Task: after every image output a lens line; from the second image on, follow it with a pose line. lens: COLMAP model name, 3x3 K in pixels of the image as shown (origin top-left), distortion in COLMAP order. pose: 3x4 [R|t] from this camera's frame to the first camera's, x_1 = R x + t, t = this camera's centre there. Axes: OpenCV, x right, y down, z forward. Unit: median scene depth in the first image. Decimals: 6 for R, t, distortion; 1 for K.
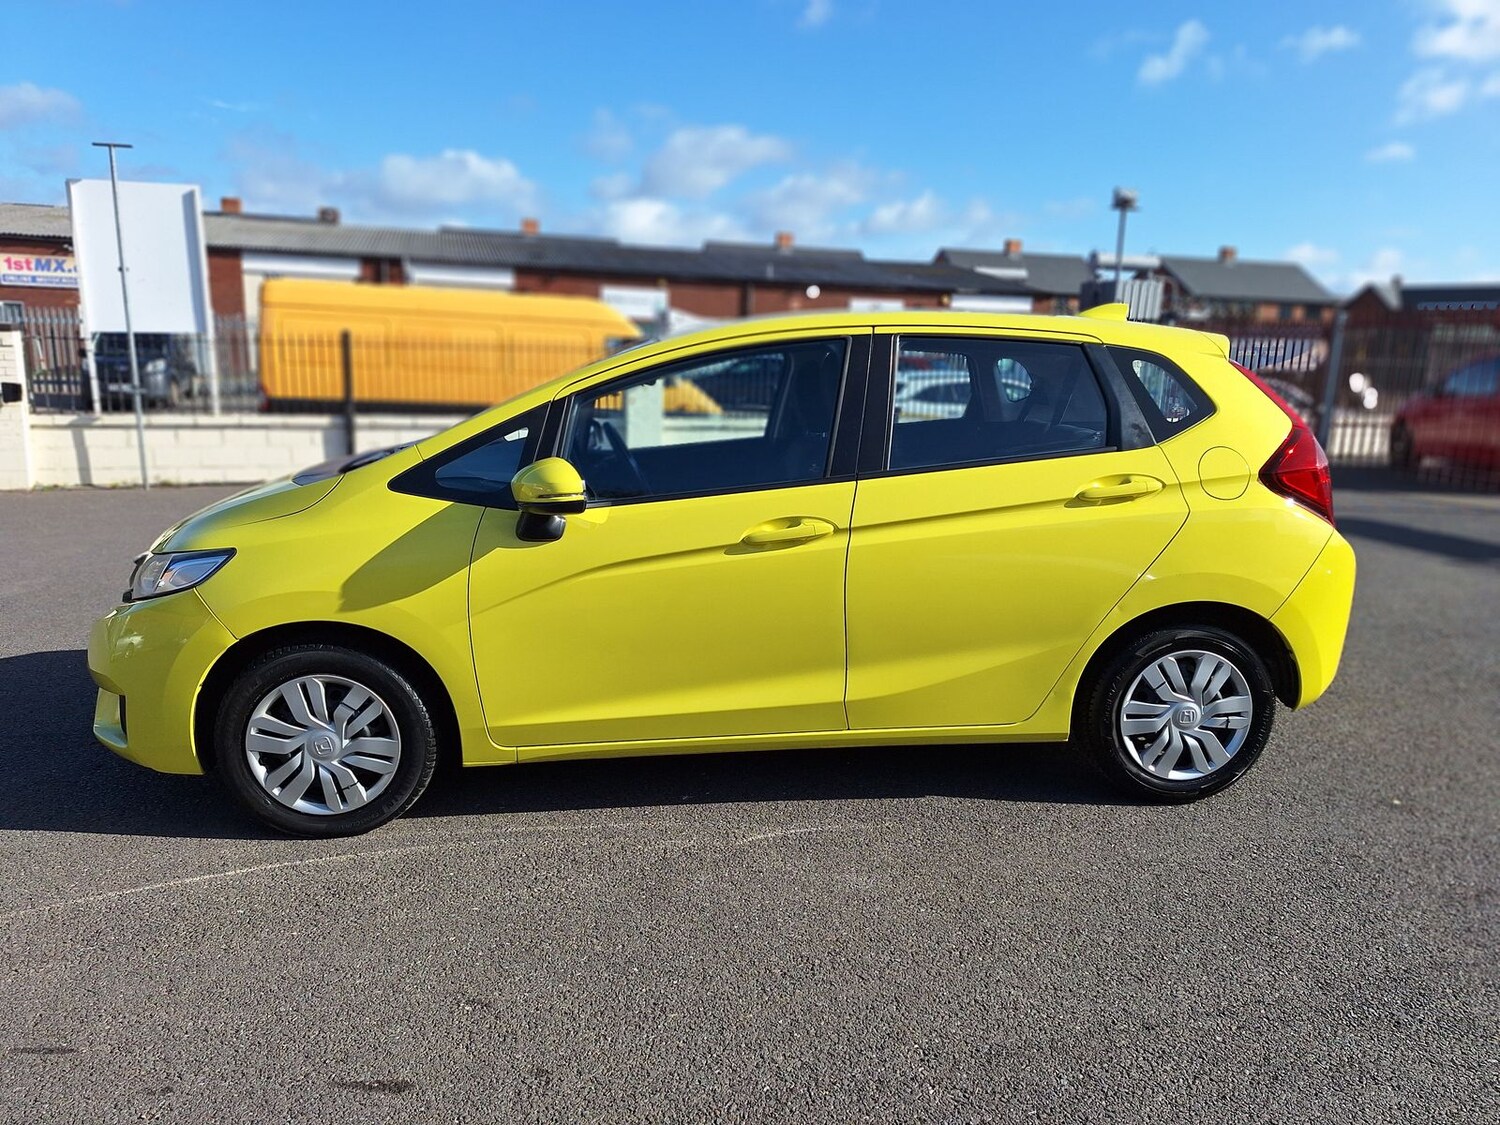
lens RADIAL K [[1034.4, 0, 749.8], [0, 1034.4, 549.9], [0, 0, 1]] dist [0.074586, -0.077246]
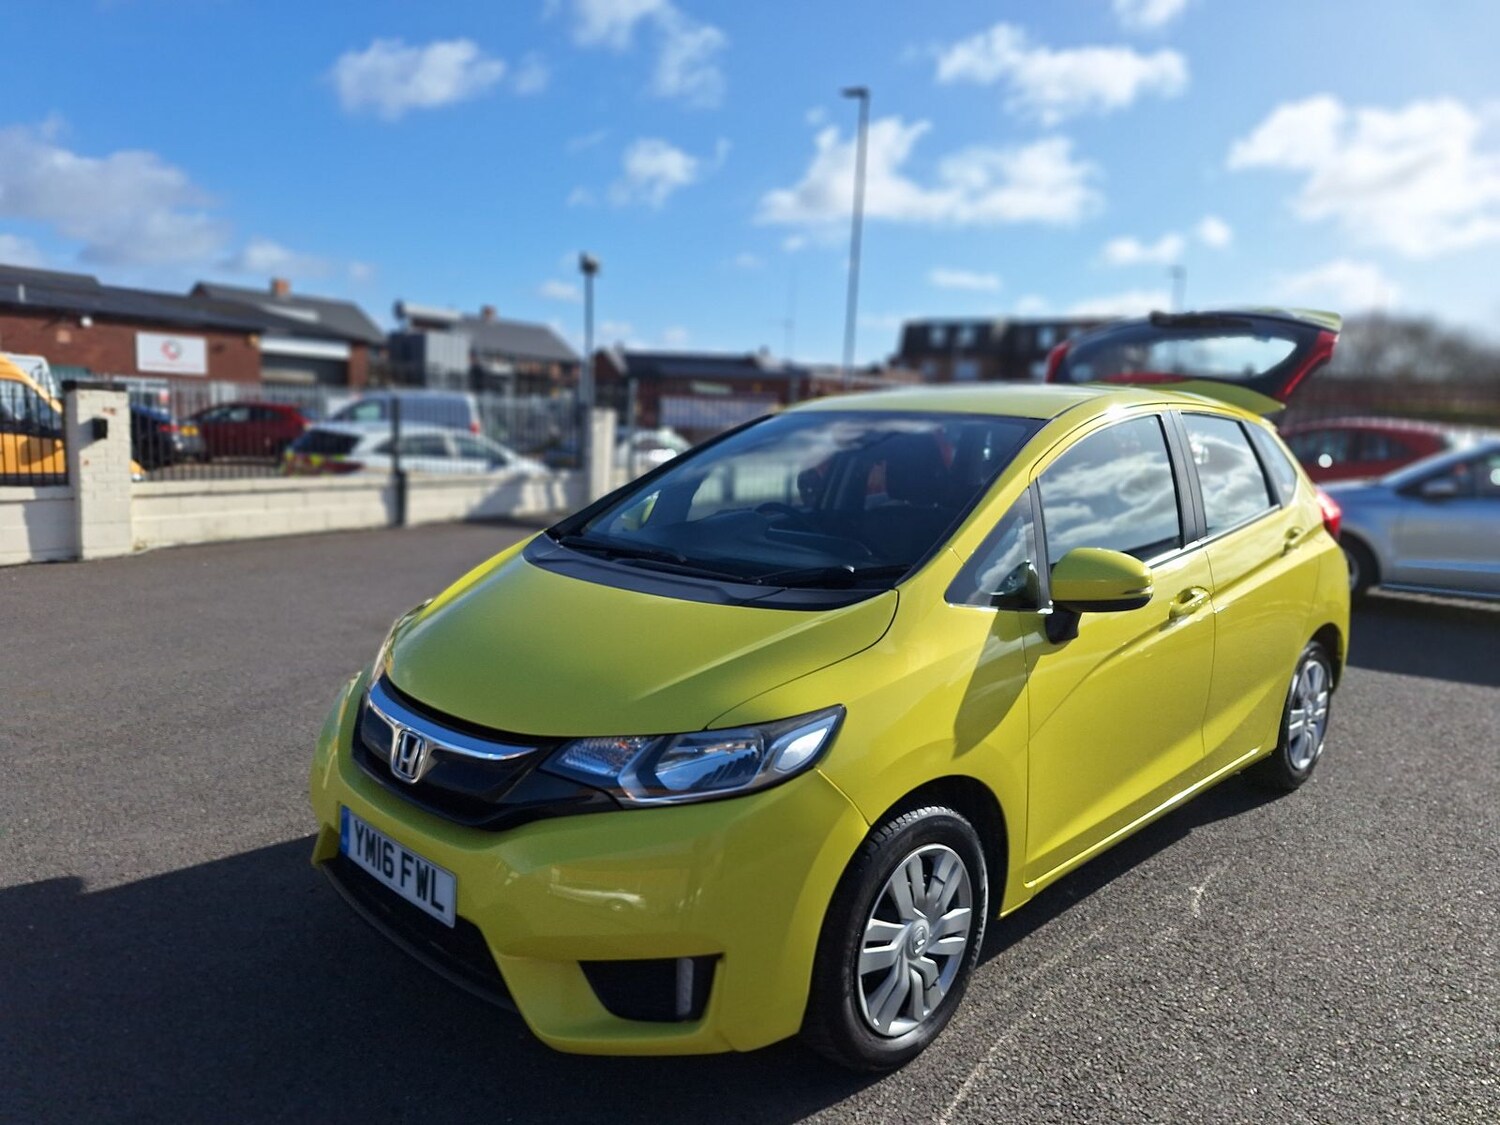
lens RADIAL K [[1072.3, 0, 720.3], [0, 1072.3, 564.3], [0, 0, 1]] dist [0.060286, -0.065874]
pose [[0.767193, -0.080822, 0.636304, -0.931573], [0.103565, 0.994622, 0.001467, -0.098405], [-0.633000, 0.064773, 0.771437, 0.420525]]
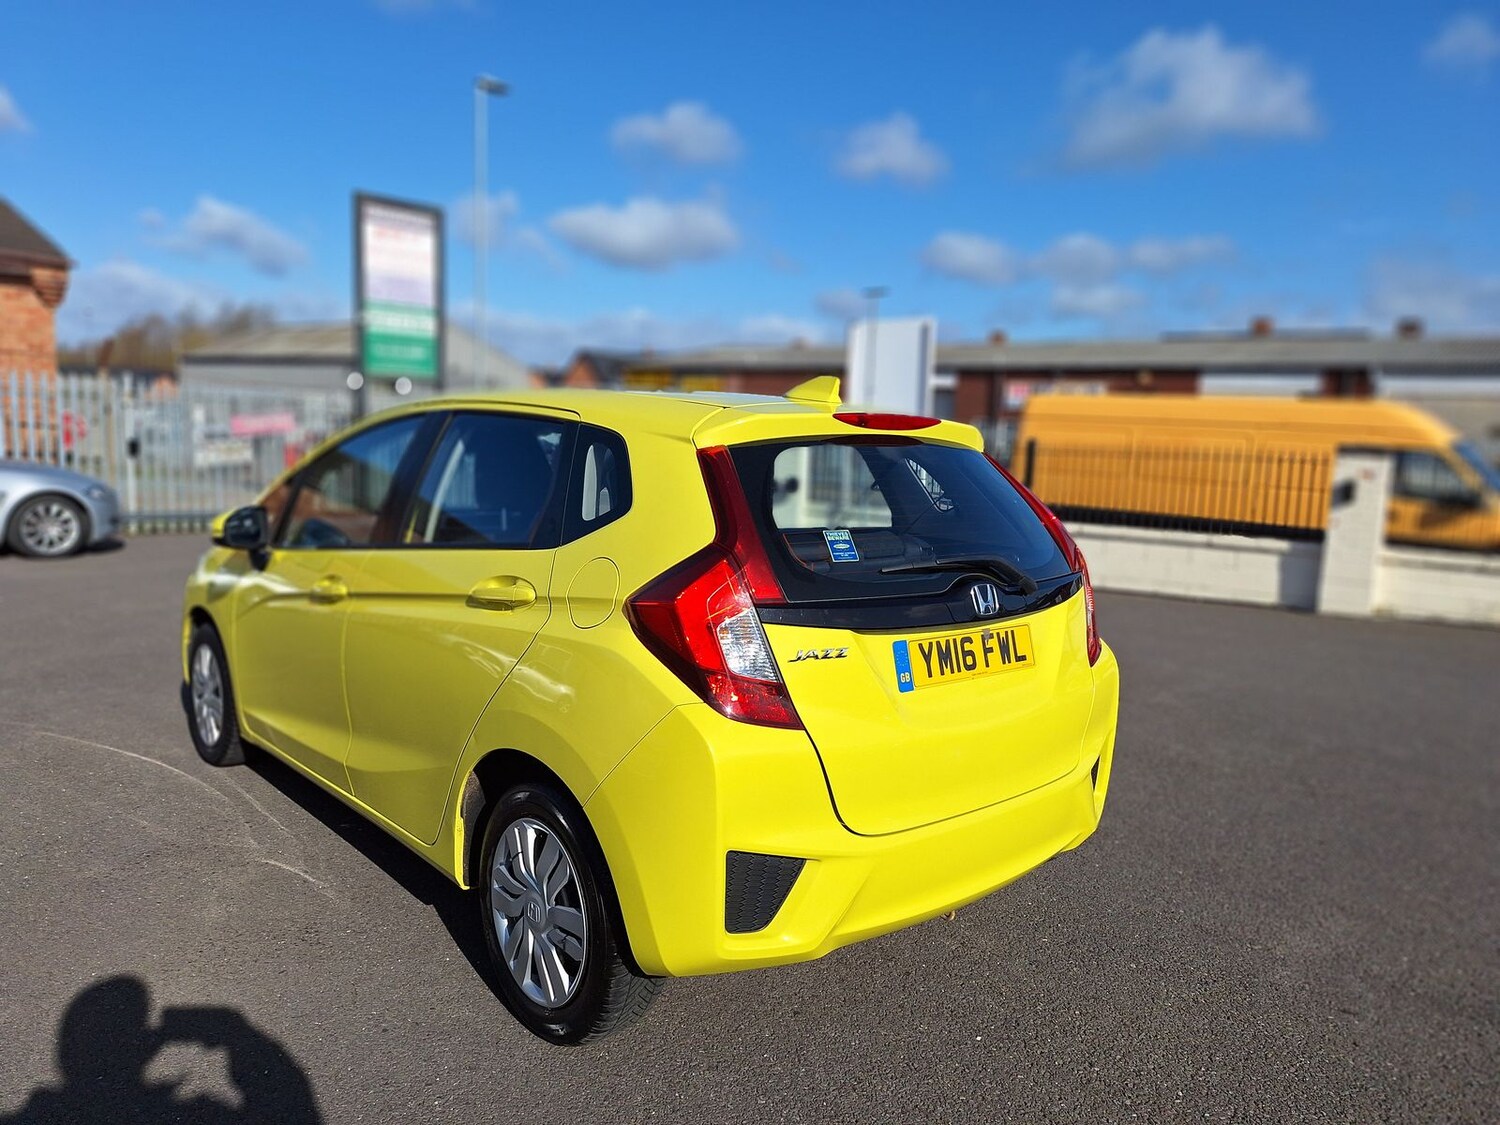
lens RADIAL K [[1034.4, 0, 746.3], [0, 1034.4, 555.7], [0, 0, 1]] dist [0.074586, -0.077246]
pose [[0.587341, 0.095997, -0.803626, 1.067033], [-0.179909, 0.983584, -0.013995, -0.105229], [0.789090, 0.152800, 0.594970, 0.634136]]
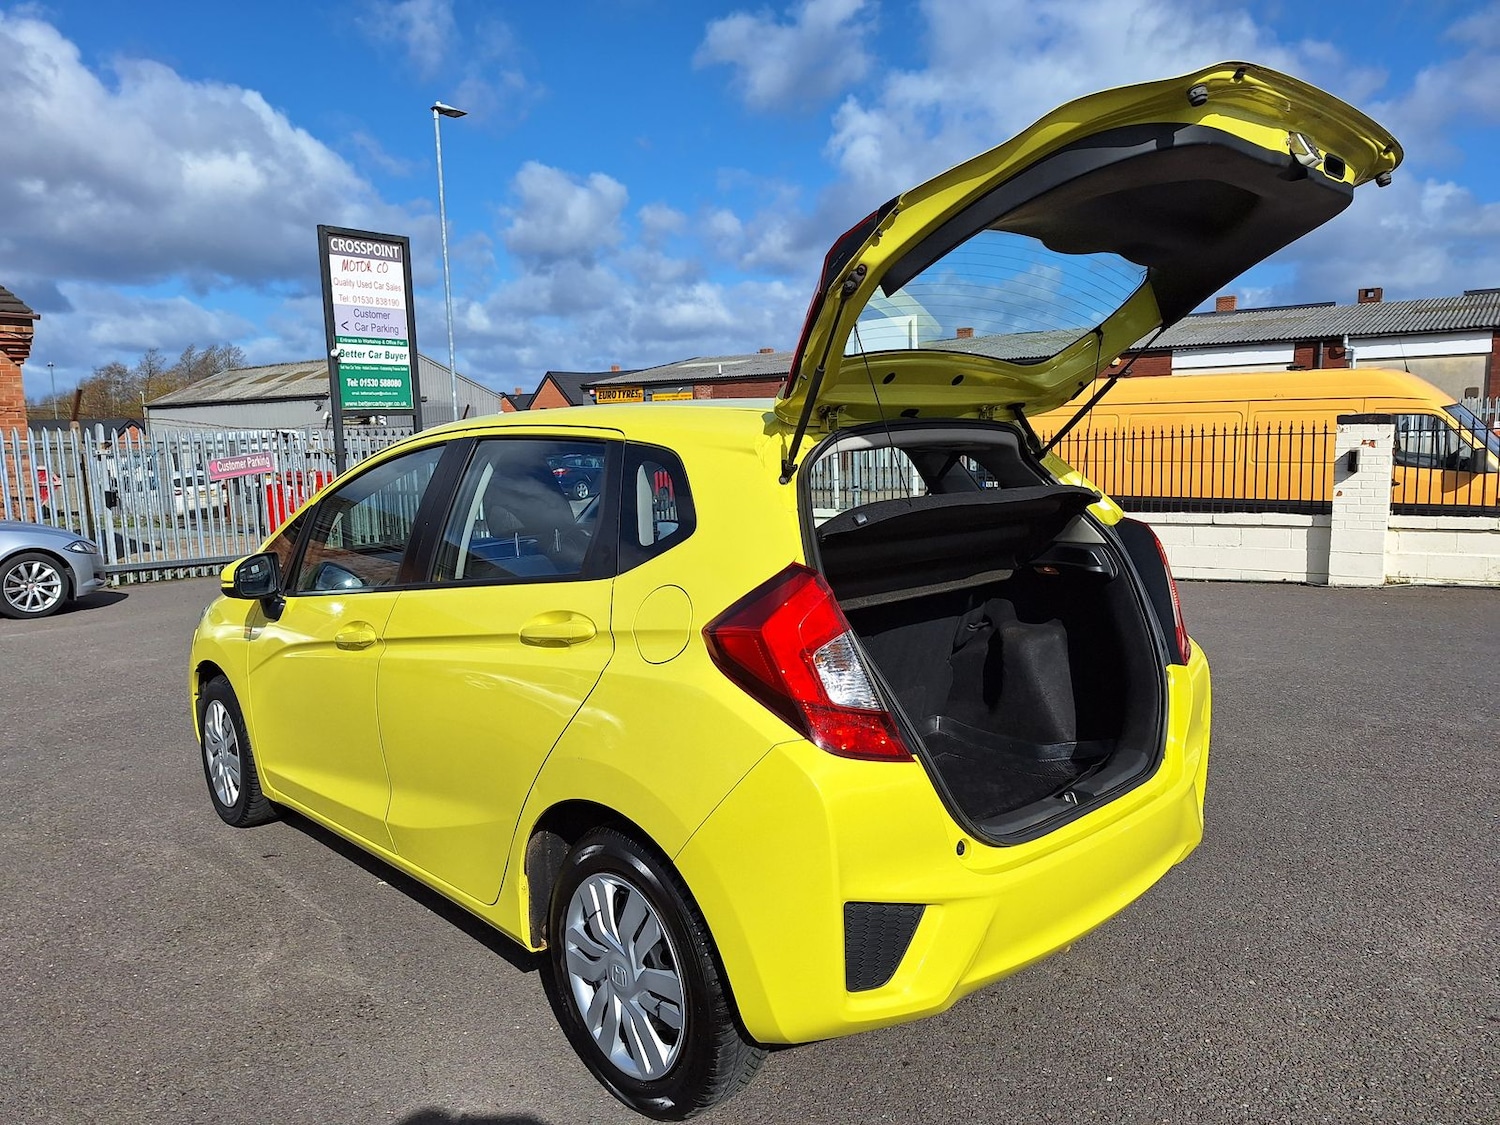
lens RADIAL K [[1034.4, 0, 730.8], [0, 1034.4, 564.7], [0, 0, 1]] dist [0.074586, -0.077246]
pose [[0.597402, 0.055717, -0.800004, 0.979129], [-0.113379, 0.993431, -0.015477, -0.102874], [0.793887, 0.099949, 0.599795, 0.618915]]
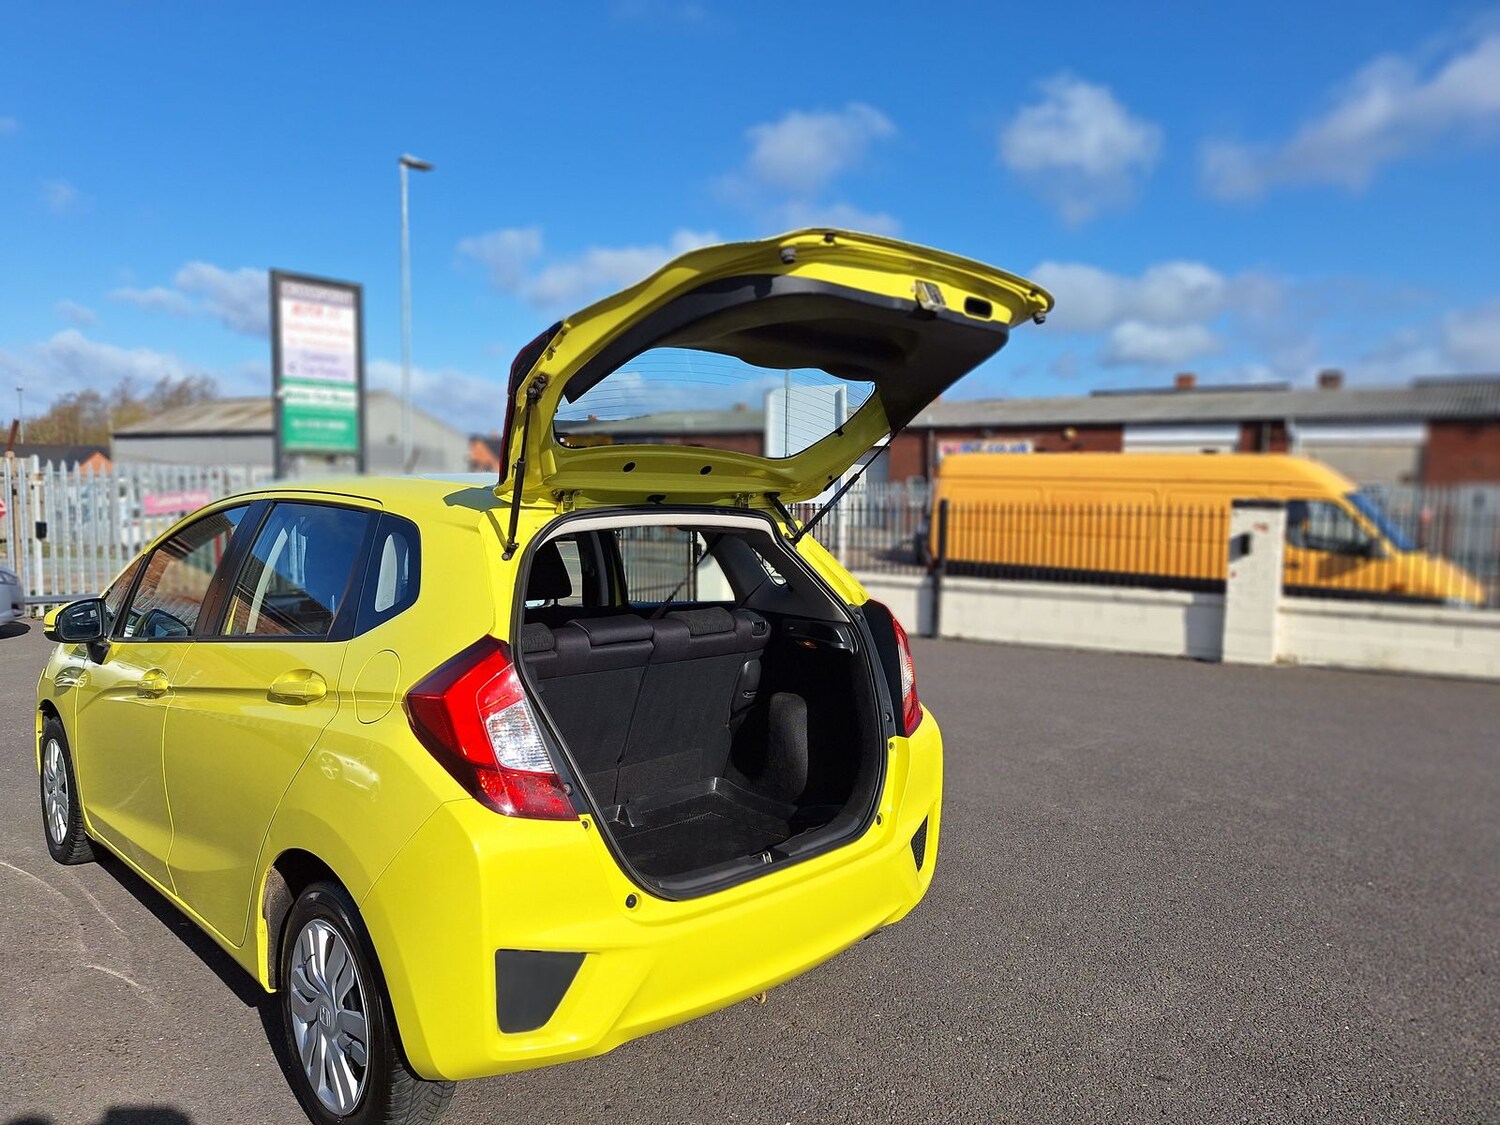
lens RADIAL K [[1034.4, 0, 731.5], [0, 1034.4, 566.4], [0, 0, 1]] dist [0.074586, -0.077246]
pose [[0.616759, 0.041439, -0.786061, 1.138972], [-0.151066, 0.986282, -0.066535, -0.140774], [0.772520, 0.159783, 0.614558, 0.714618]]
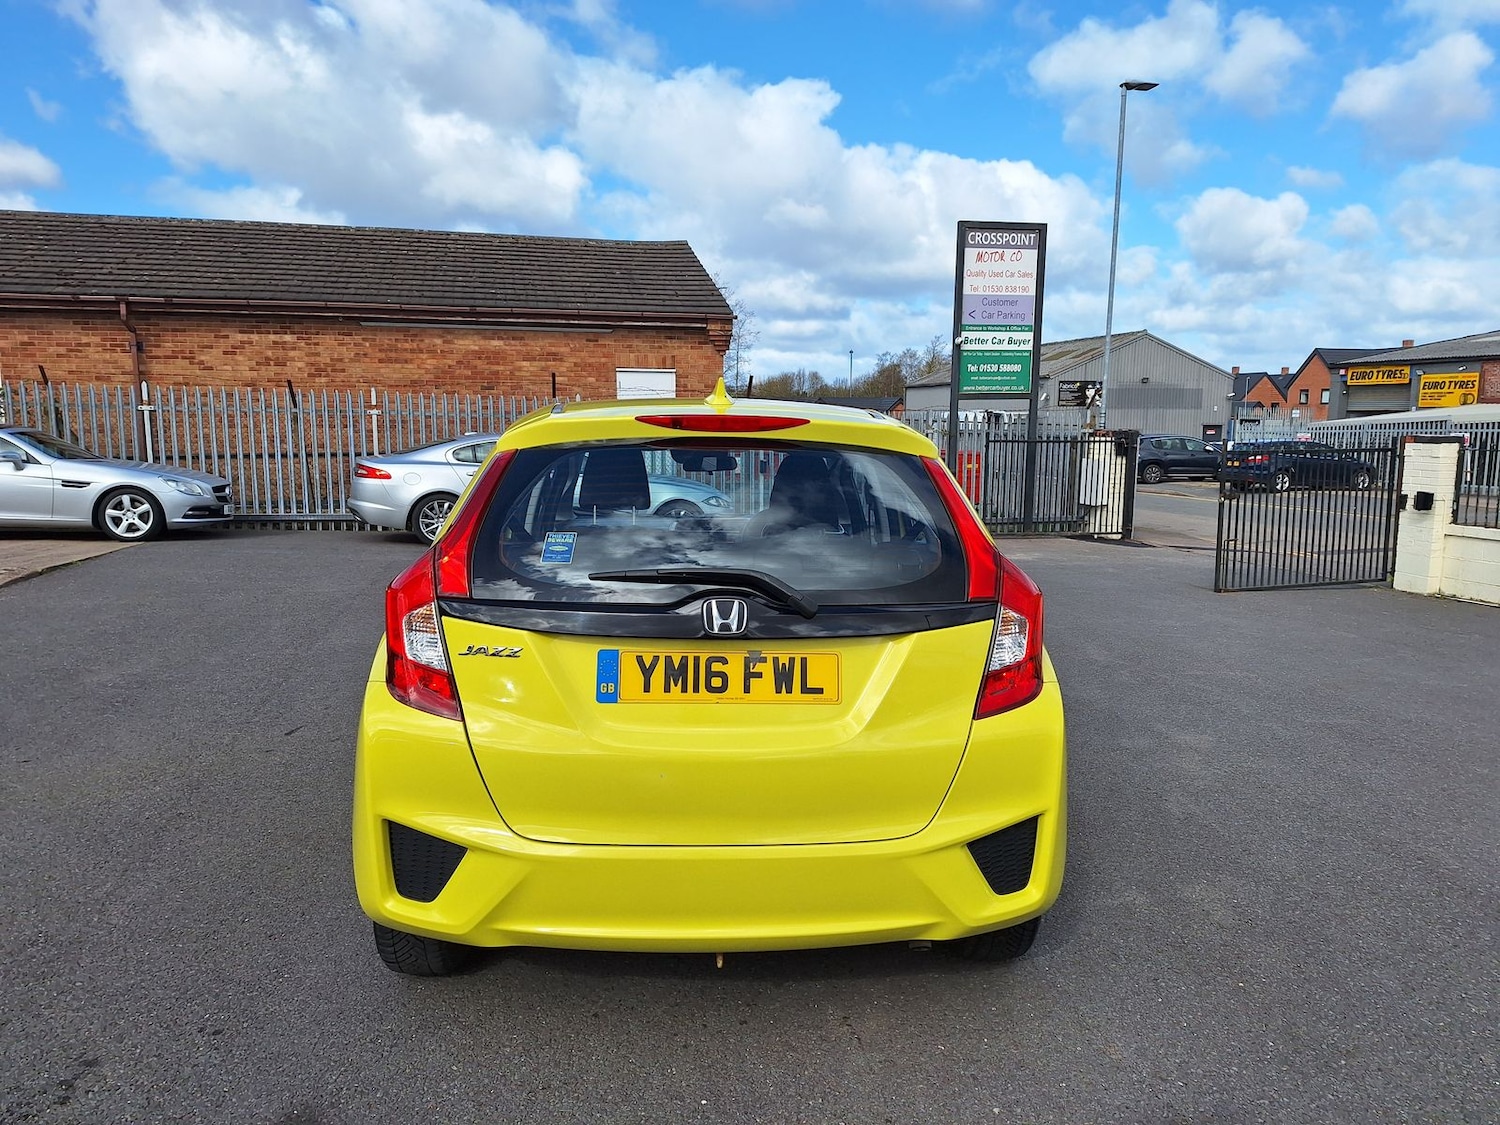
lens RADIAL K [[1034.4, 0, 748.4], [0, 1034.4, 559.9], [0, 0, 1]] dist [0.074586, -0.077246]
pose [[-0.036584, 0.103218, -0.993986, 1.234743], [-0.205394, 0.972640, 0.108561, -0.227012], [0.977995, 0.208130, -0.014383, 1.233452]]
